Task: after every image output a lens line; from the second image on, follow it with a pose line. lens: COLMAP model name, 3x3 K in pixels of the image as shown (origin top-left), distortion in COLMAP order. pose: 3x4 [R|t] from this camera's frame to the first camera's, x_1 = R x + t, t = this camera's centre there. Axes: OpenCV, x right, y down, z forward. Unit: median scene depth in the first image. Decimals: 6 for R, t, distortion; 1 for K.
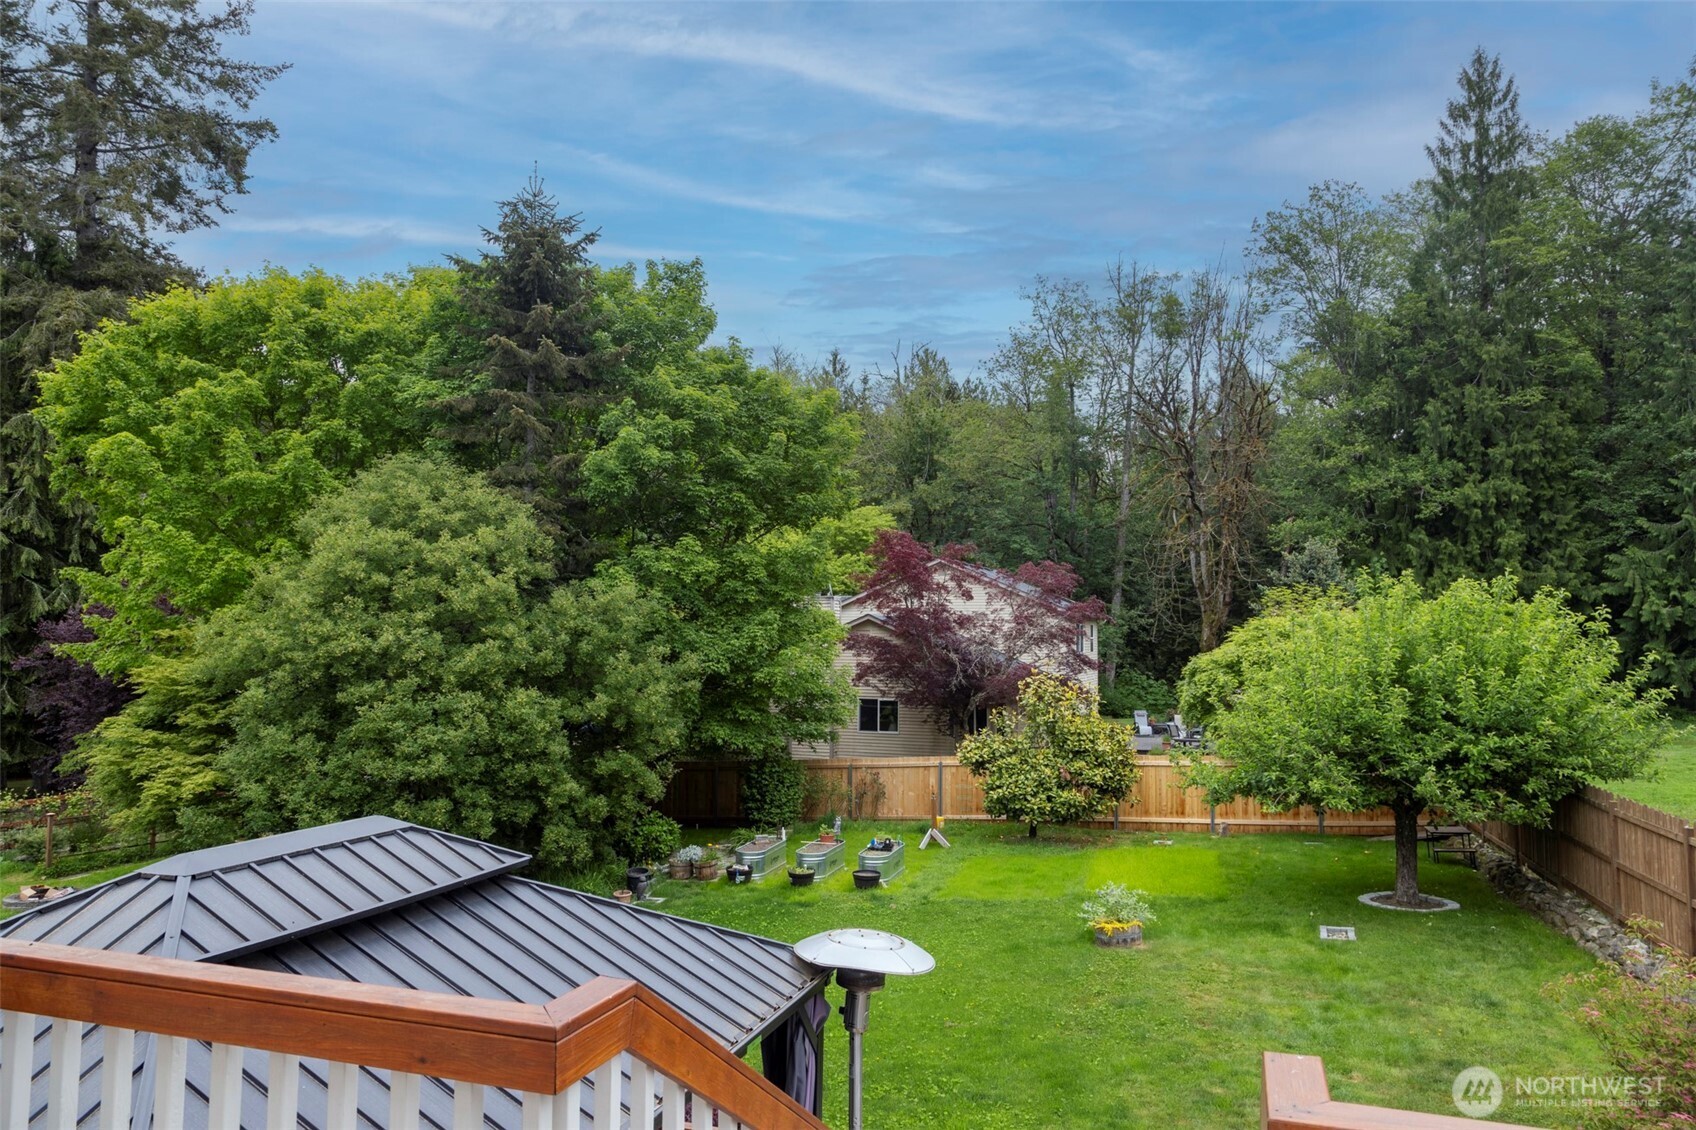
lens RADIAL K [[1124.3, 0, 848.0], [0, 1124.3, 565.0], [0, 0, 1]] dist [-0.001076, -0.001501]
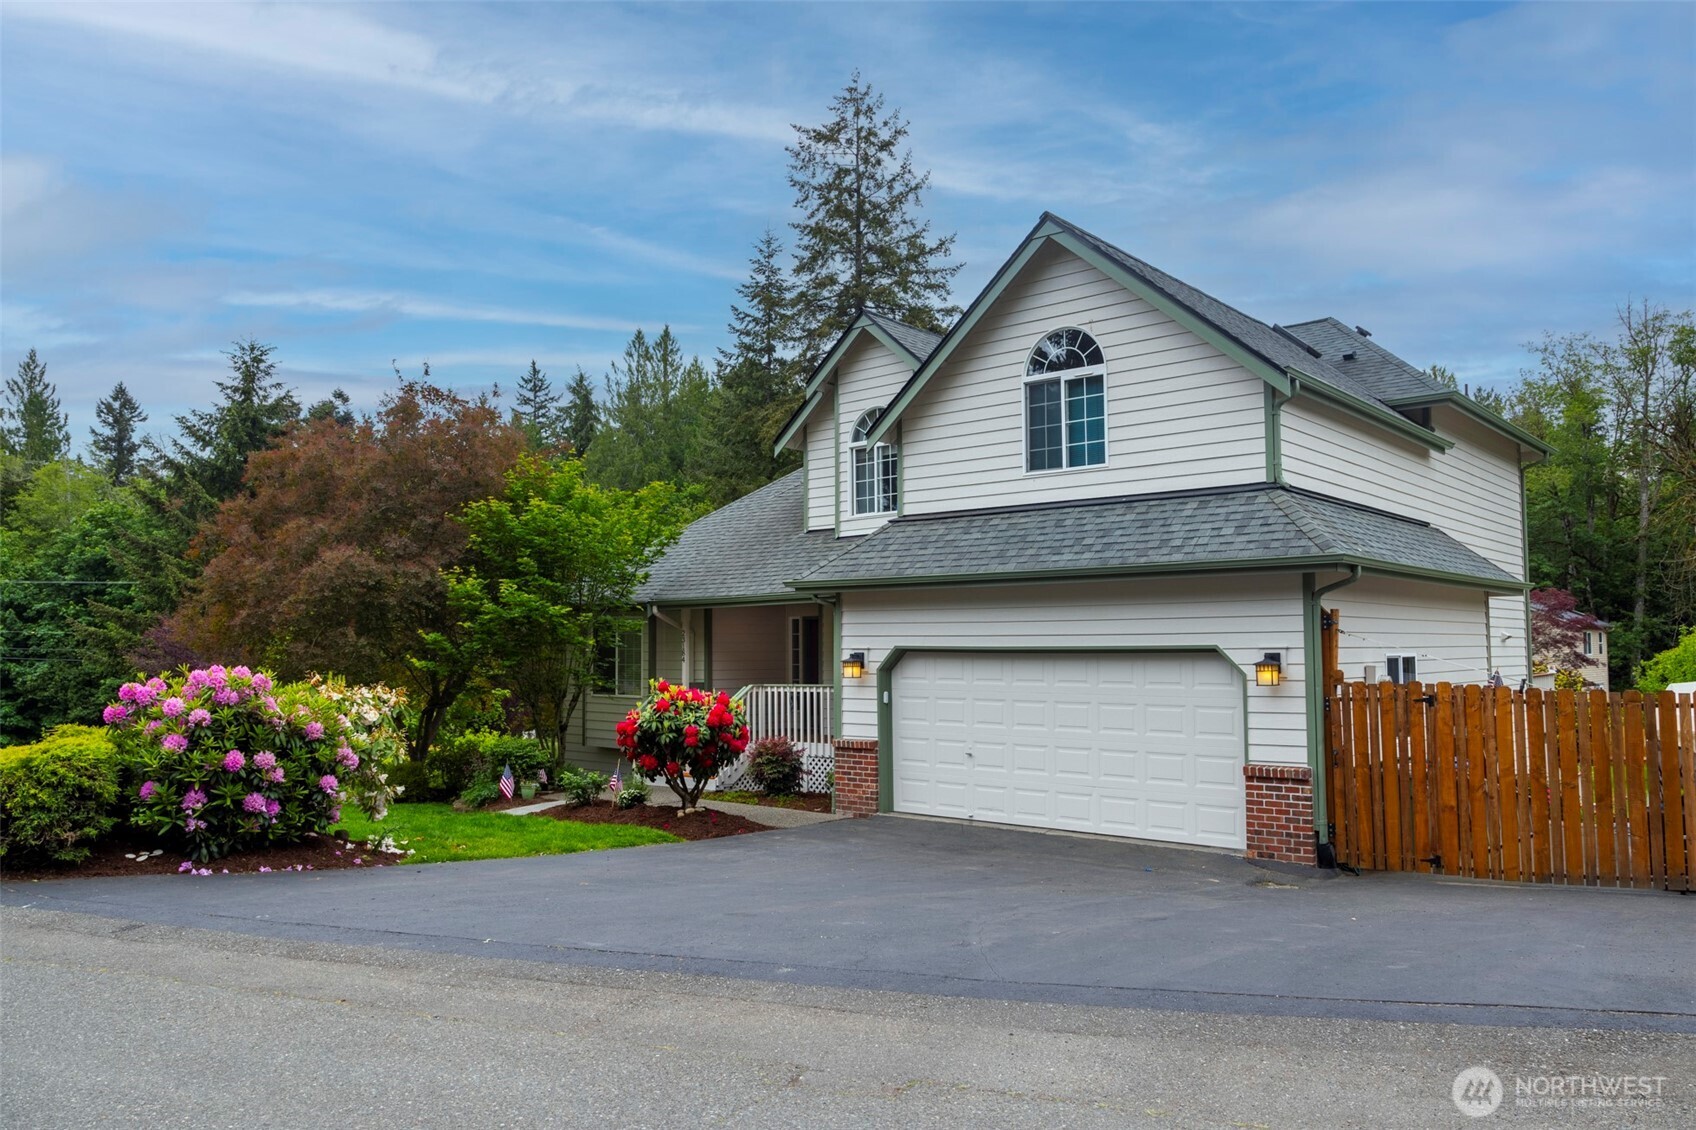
lens RADIAL K [[1228.2, 0, 848.0], [0, 1228.2, 565.0], [0, 0, 1]] dist [-0.007902, -0.005366]
pose [[0.930614, -0.034780, -0.364345, -0.045601], [0.033051, 0.999393, -0.010980, -0.024714], [0.364506, -0.001824, 0.931199, -0.410405]]
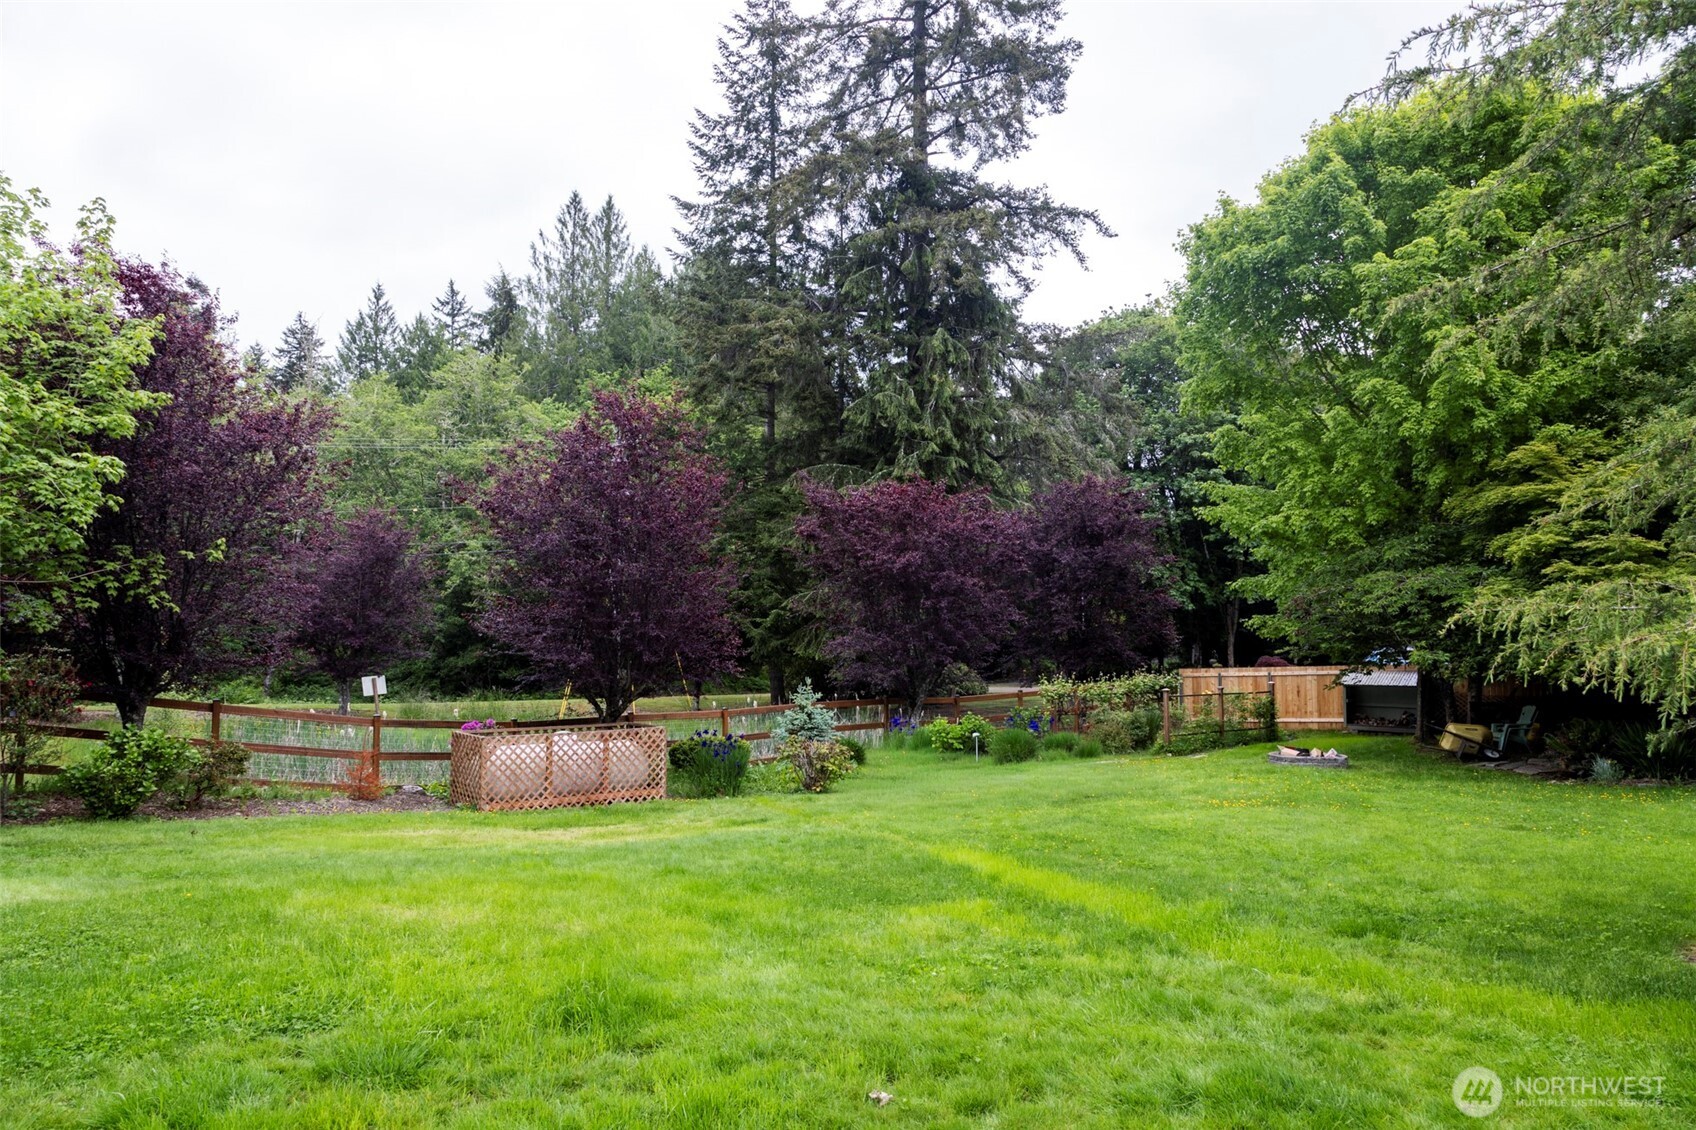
lens RADIAL K [[1124.3, 0, 848.0], [0, 1124.3, 565.0], [0, 0, 1]] dist [-0.001076, -0.001501]
pose [[0.954607, -0.023181, -0.296964, -0.292930], [0.021648, 0.999730, -0.008449, 0.047706], [0.297080, 0.001636, 0.954851, 0.000742]]
